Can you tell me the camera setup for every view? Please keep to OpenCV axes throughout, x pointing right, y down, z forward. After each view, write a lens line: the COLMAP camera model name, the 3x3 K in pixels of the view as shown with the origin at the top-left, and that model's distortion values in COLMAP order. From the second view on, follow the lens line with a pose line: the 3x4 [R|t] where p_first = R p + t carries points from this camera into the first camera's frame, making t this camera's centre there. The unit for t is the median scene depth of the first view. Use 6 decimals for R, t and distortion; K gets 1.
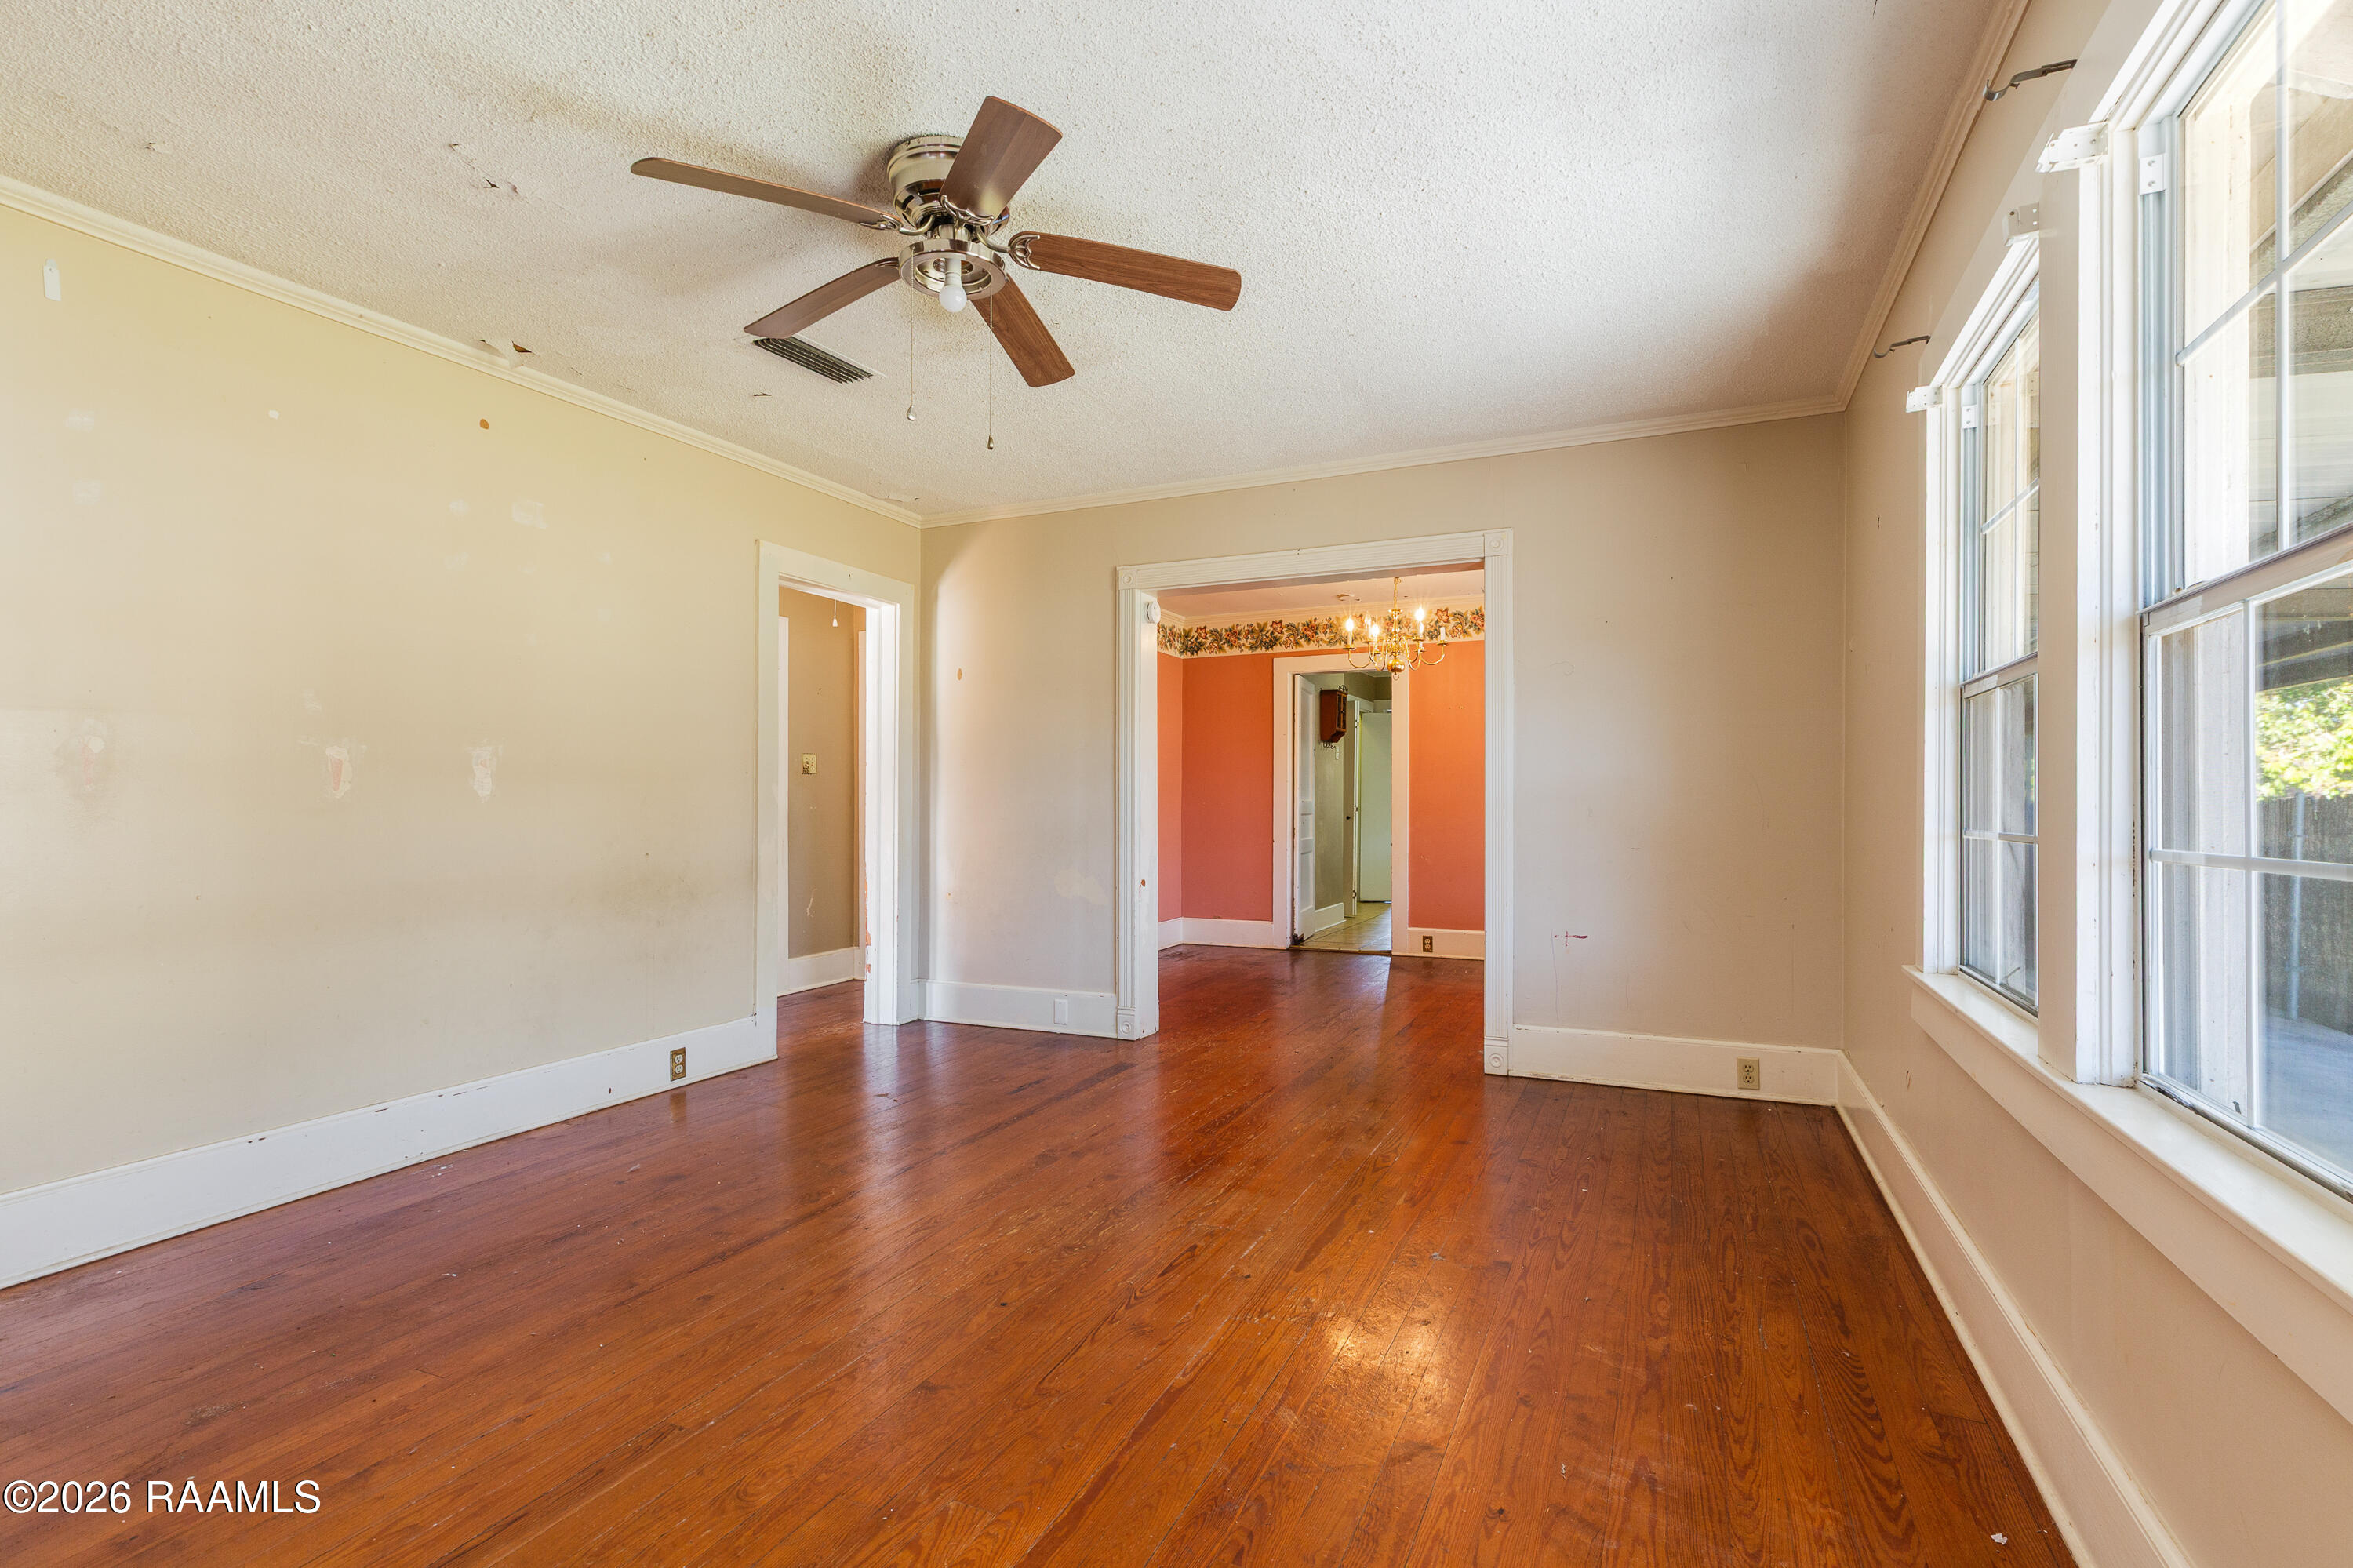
lens RADIAL K [[1078.1, 0, 1180.0], [0, 1078.1, 792.9], [0, 0, 1]] dist [-0.003013, -0.000153]
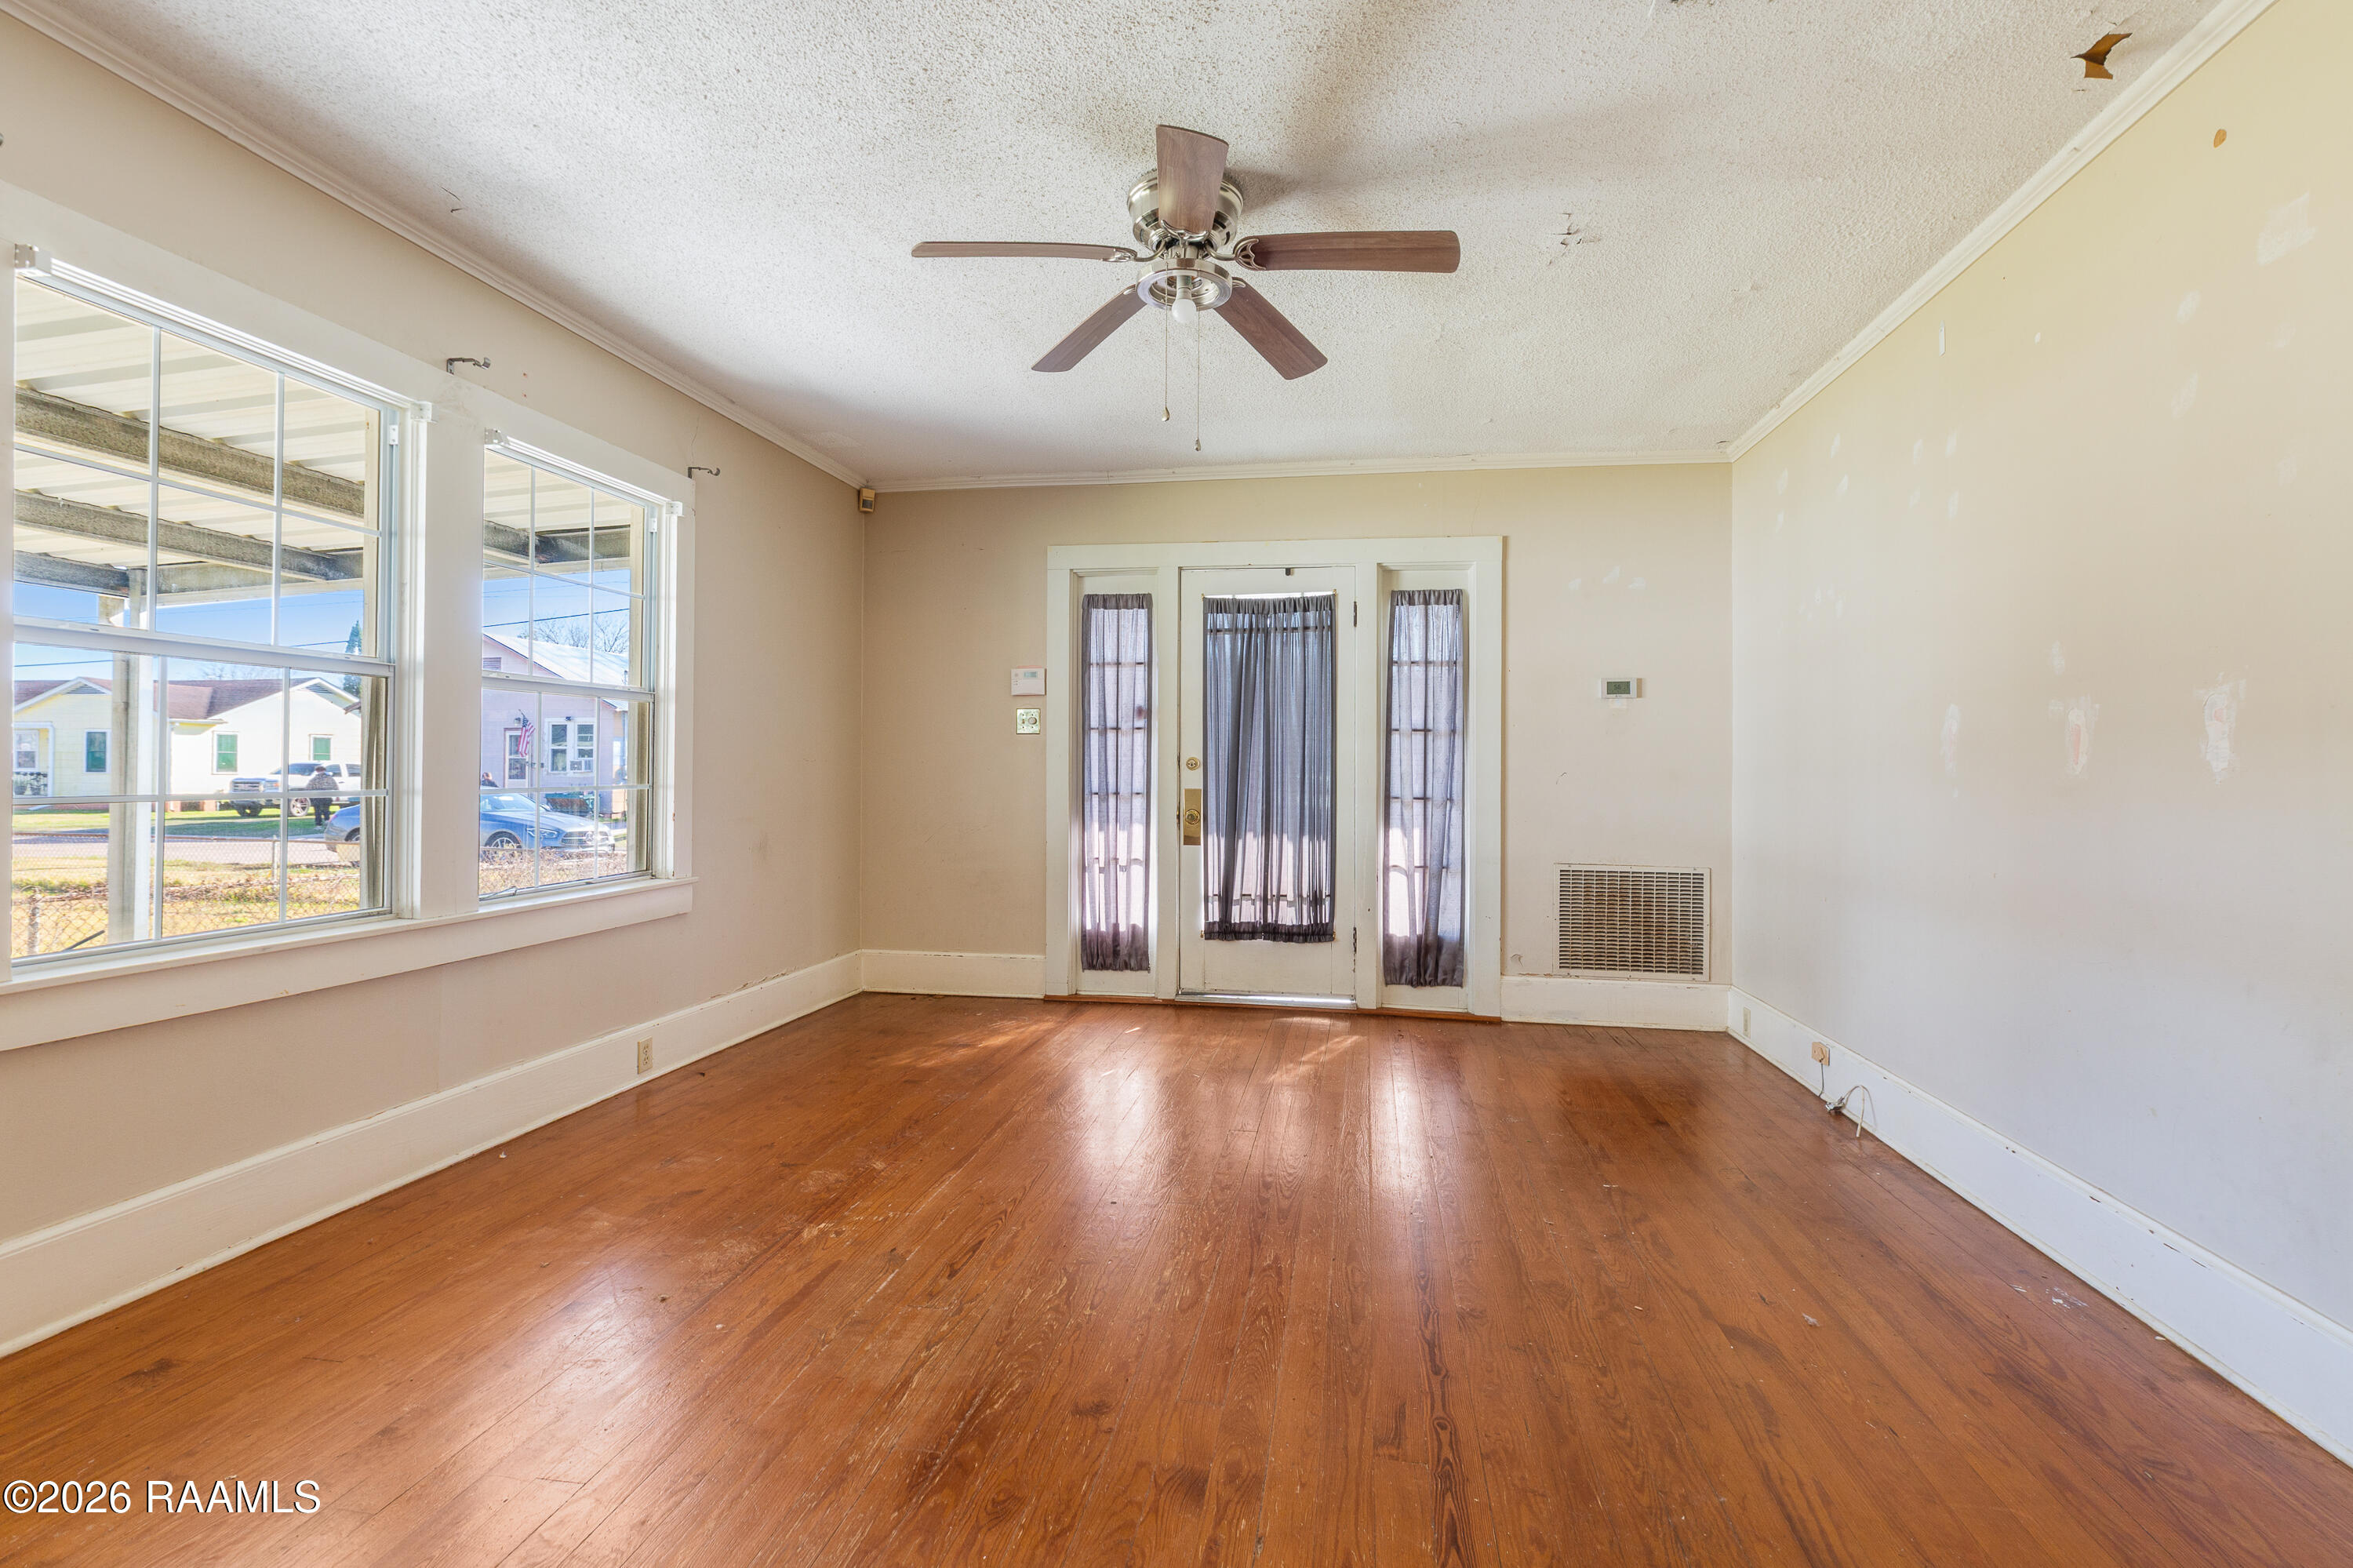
lens RADIAL K [[1078.1, 0, 1187.5], [0, 1078.1, 774.1], [0, 0, 1]] dist [-0.003013, -0.000153]
pose [[-0.964020, -0.005319, -0.265776, 0.059598], [-0.004570, 0.999984, -0.003435, 0.011804], [0.265790, -0.002096, -0.964029, 1.794283]]
